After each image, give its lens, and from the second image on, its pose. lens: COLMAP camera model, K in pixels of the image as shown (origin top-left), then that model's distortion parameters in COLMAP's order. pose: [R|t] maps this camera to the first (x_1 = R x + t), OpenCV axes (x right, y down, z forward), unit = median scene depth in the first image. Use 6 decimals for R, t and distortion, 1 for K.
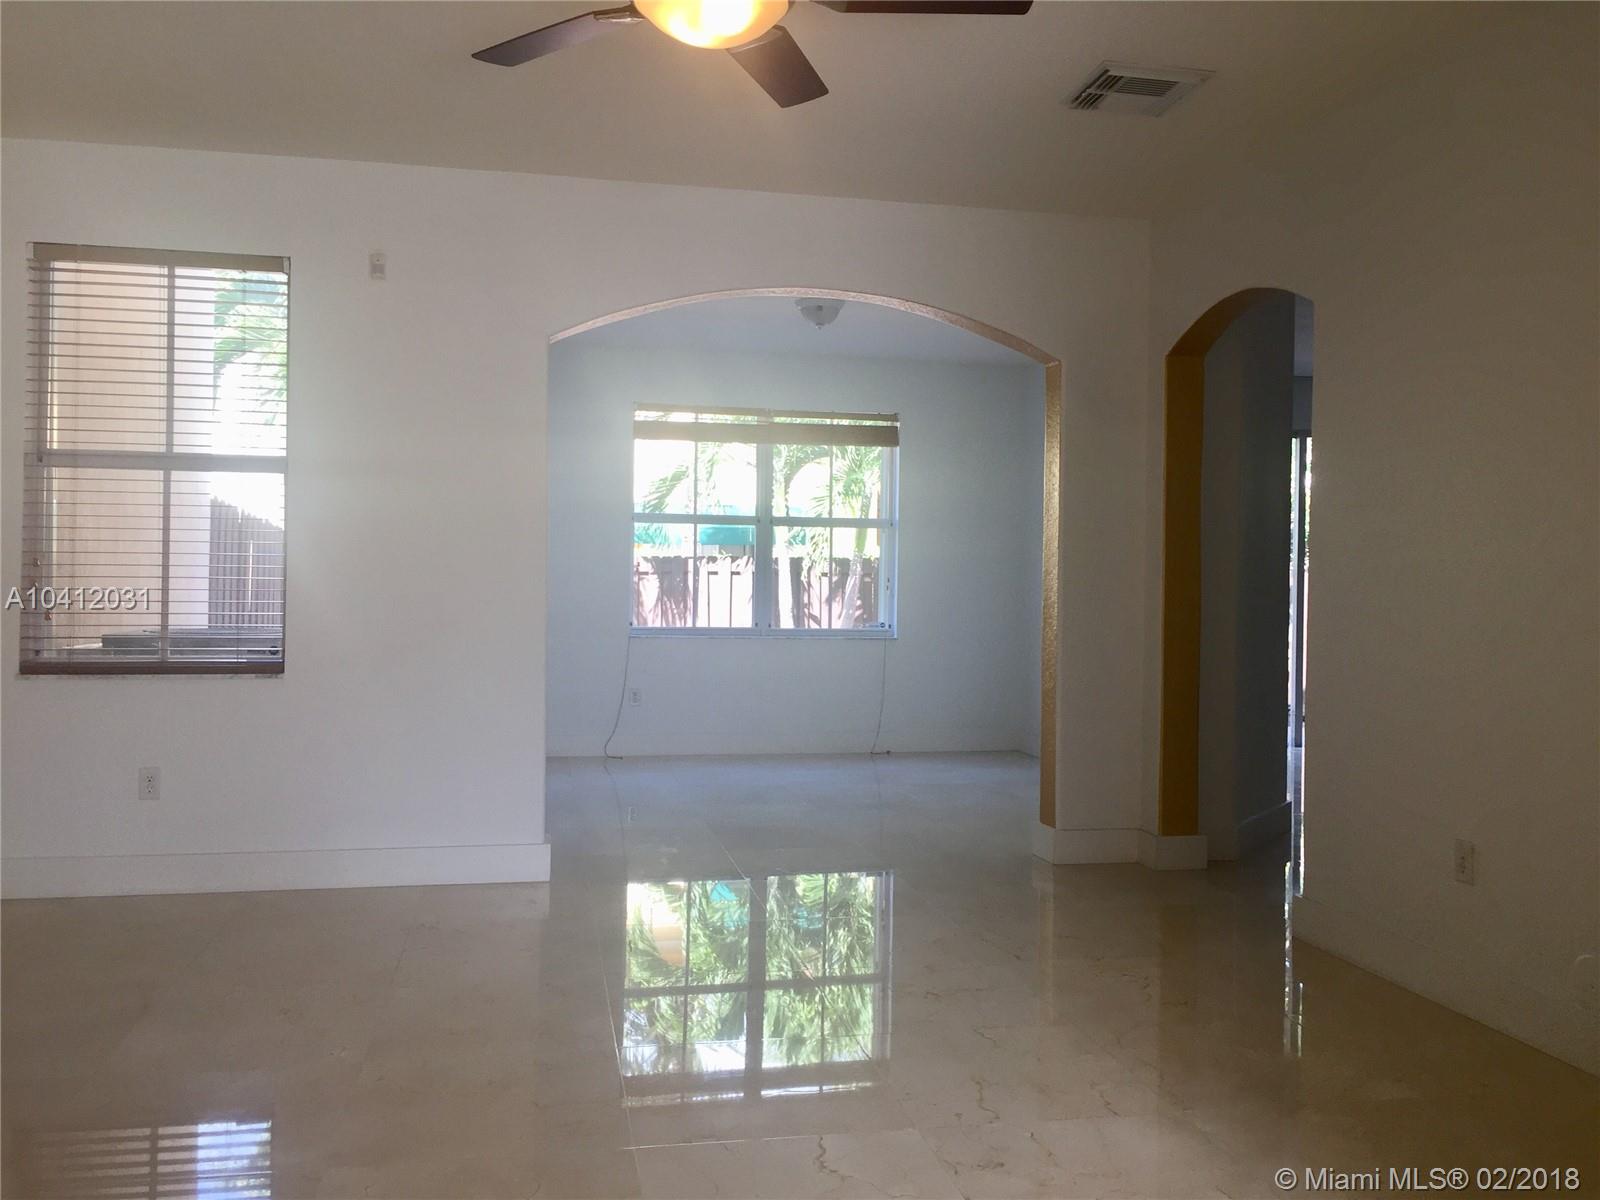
lens RADIAL K [[1345.1, 0, 804.9], [0, 1345.1, 597.9], [0, 0, 1]] dist [0.059871, -0.047526]
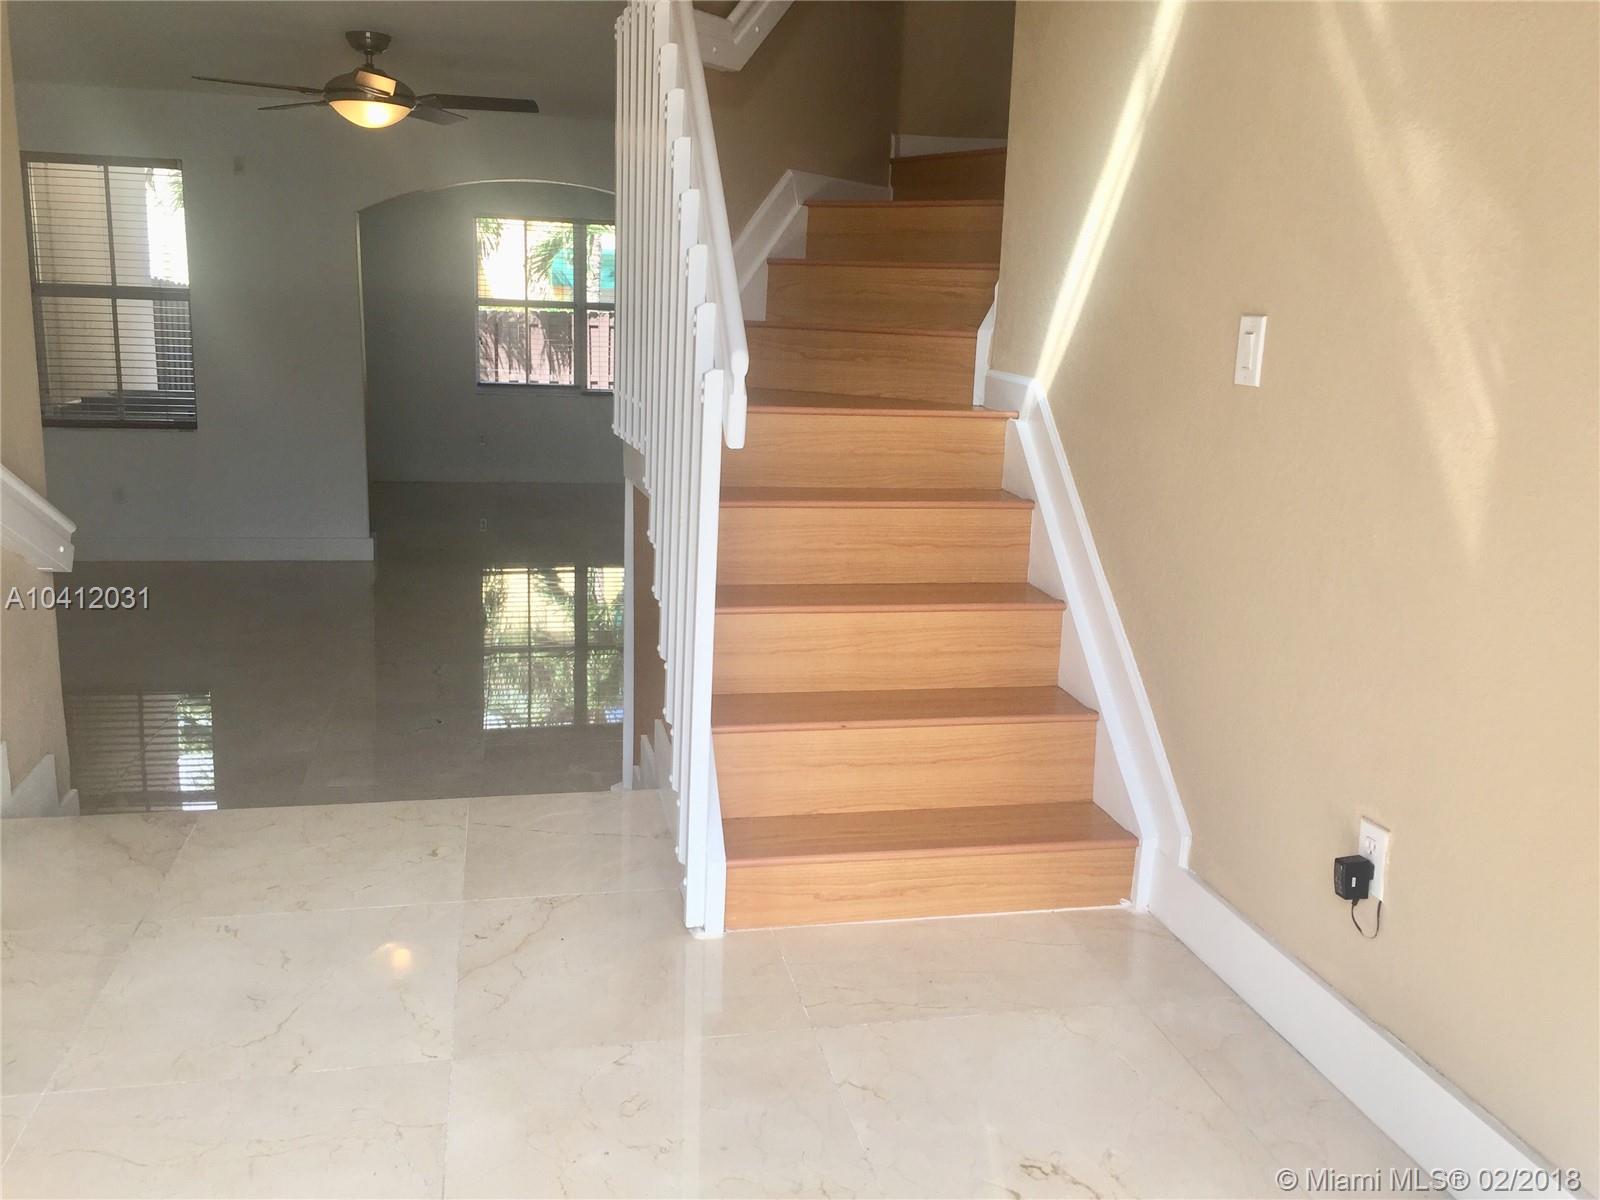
lens RADIAL K [[1345.1, 0, 804.9], [0, 1345.1, 597.9], [0, 0, 1]] dist [0.059871, -0.047526]
pose [[0.999587, 0.018254, 0.022198, 0.302420], [-0.022319, 0.979663, 0.199405, -0.085254], [-0.018107, -0.199818, 0.979666, -0.630687]]
